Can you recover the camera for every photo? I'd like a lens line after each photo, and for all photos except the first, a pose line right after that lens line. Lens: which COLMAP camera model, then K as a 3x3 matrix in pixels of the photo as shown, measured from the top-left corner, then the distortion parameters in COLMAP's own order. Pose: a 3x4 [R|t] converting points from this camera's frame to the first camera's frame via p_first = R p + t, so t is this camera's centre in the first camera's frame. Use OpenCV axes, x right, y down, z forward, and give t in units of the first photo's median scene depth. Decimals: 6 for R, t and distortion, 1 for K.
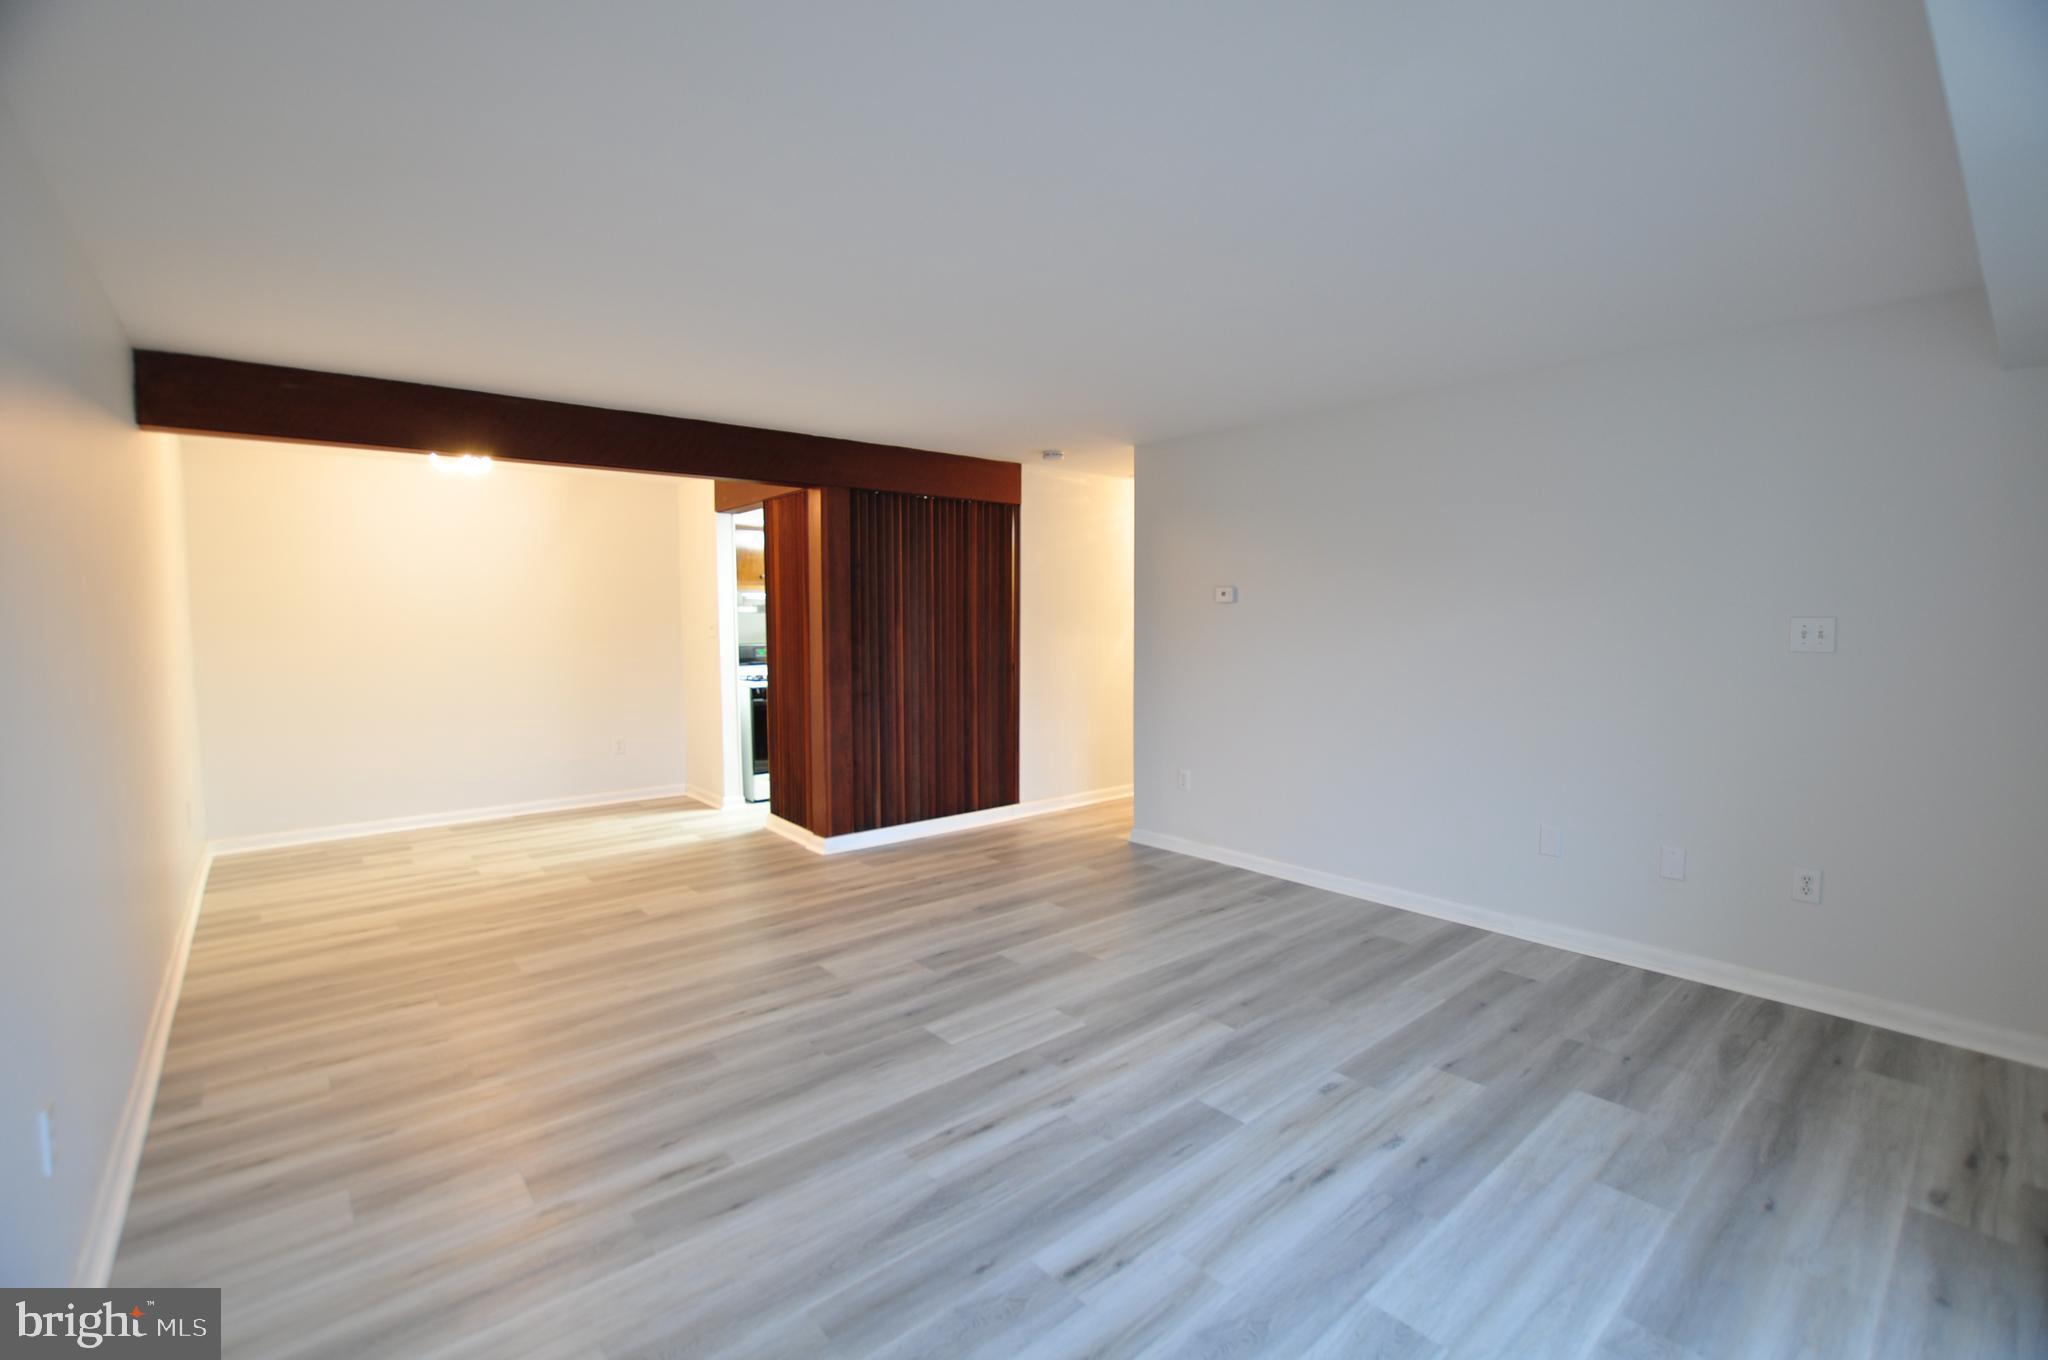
lens RADIAL K [[899.4, 0, 1020.8], [0, 899.4, 684.5], [0, 0, 1]] dist [-0.024701, 0.000434]
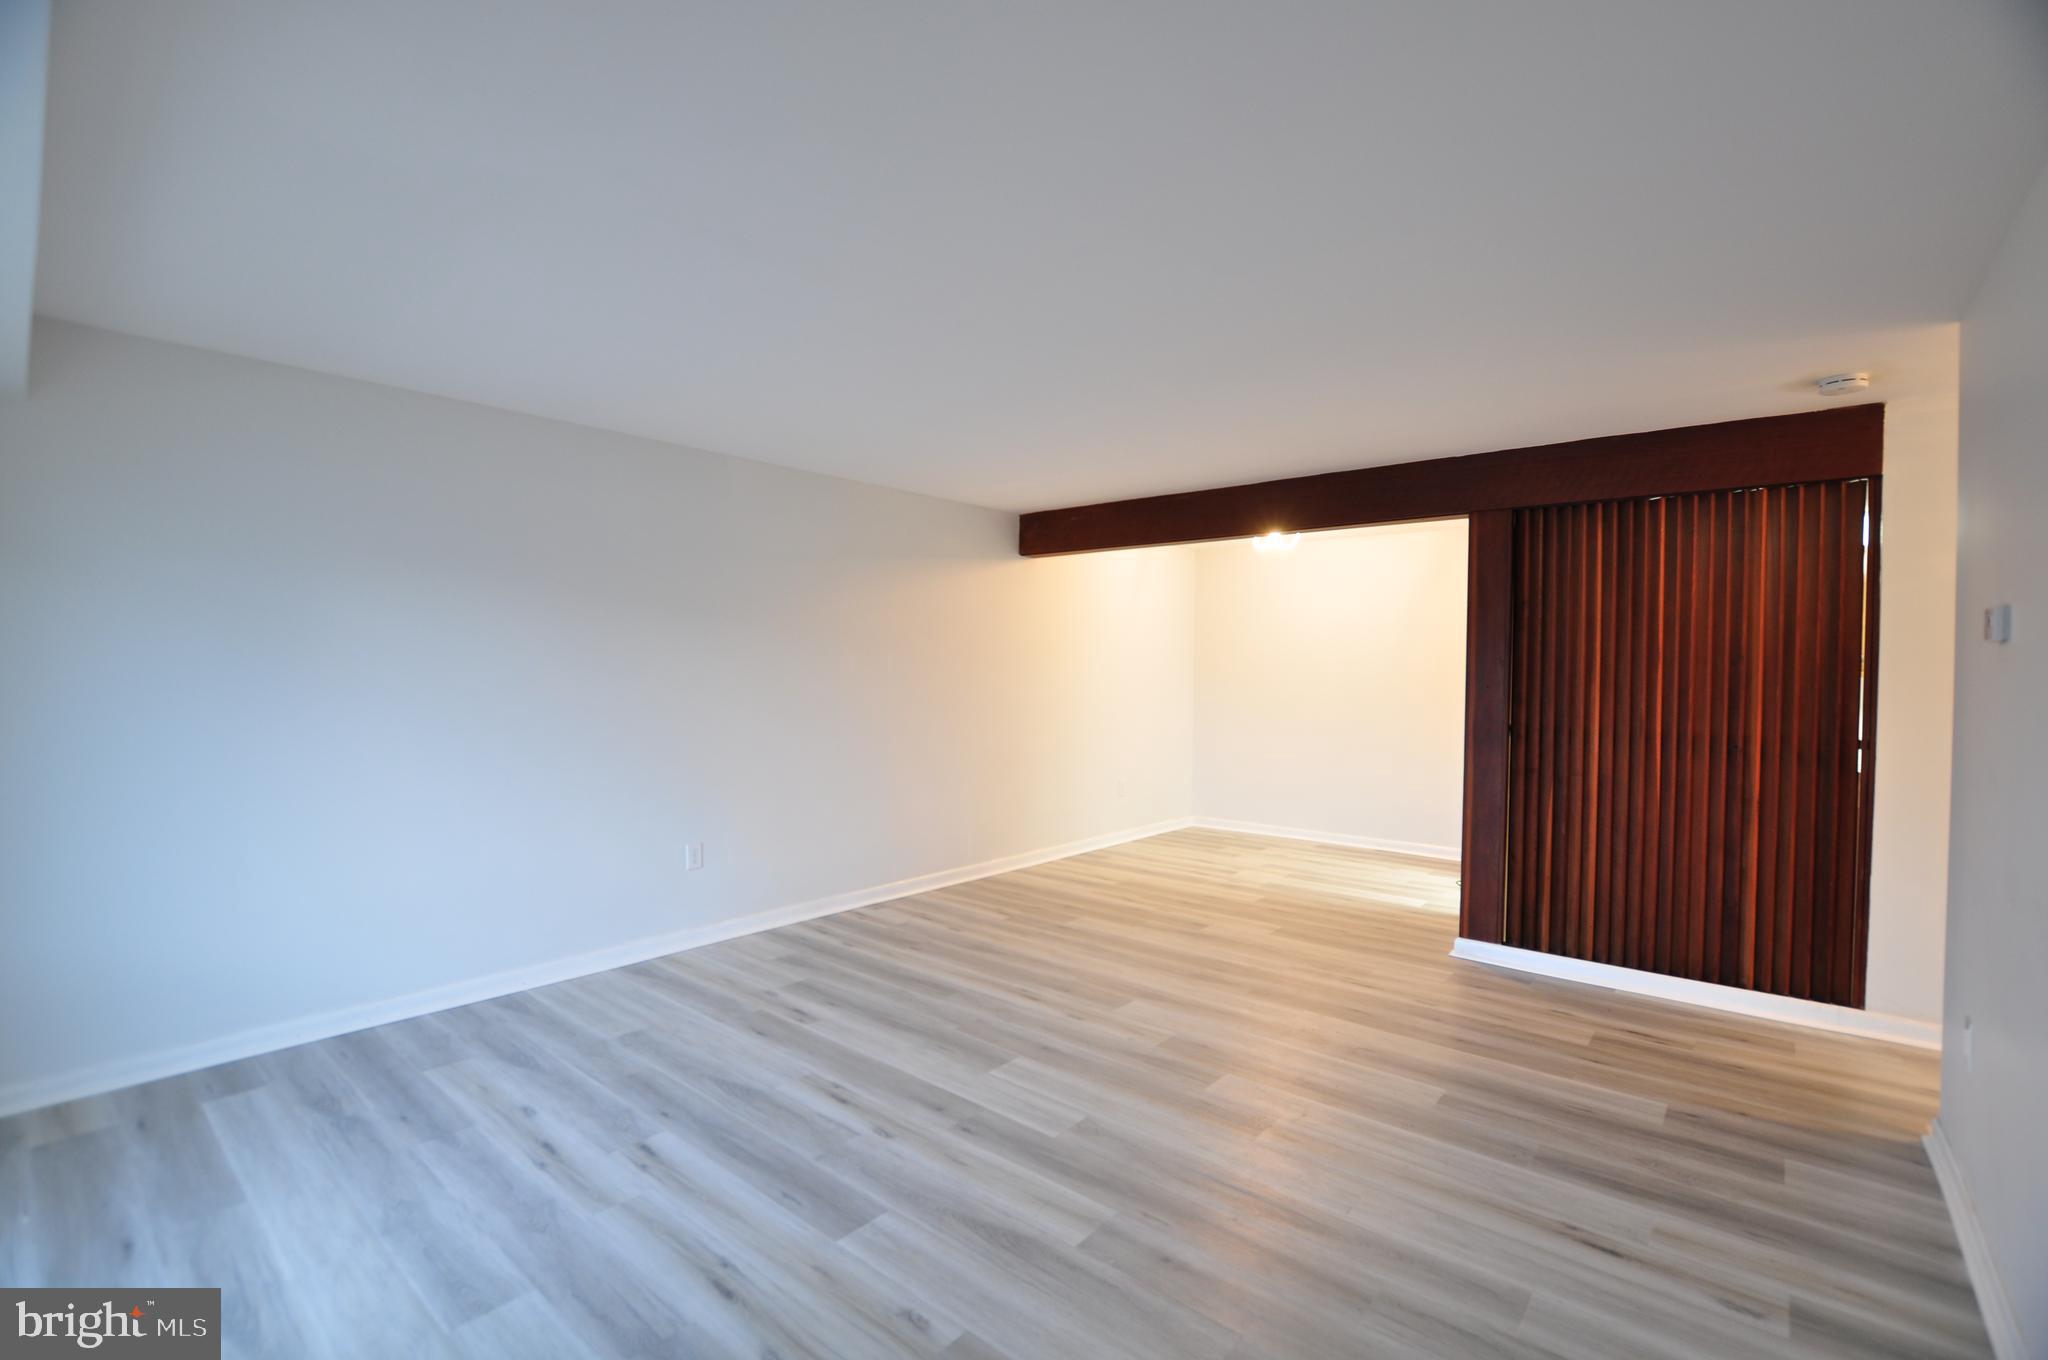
lens RADIAL K [[899.4, 0, 1035.1], [0, 899.4, 674.1], [0, 0, 1]] dist [-0.024701, 0.000434]
pose [[0.166442, 0.012897, -0.985967, 0.910377], [-0.085743, 0.996316, -0.001442, -0.059656], [0.982316, 0.084780, 0.166935, 0.804713]]
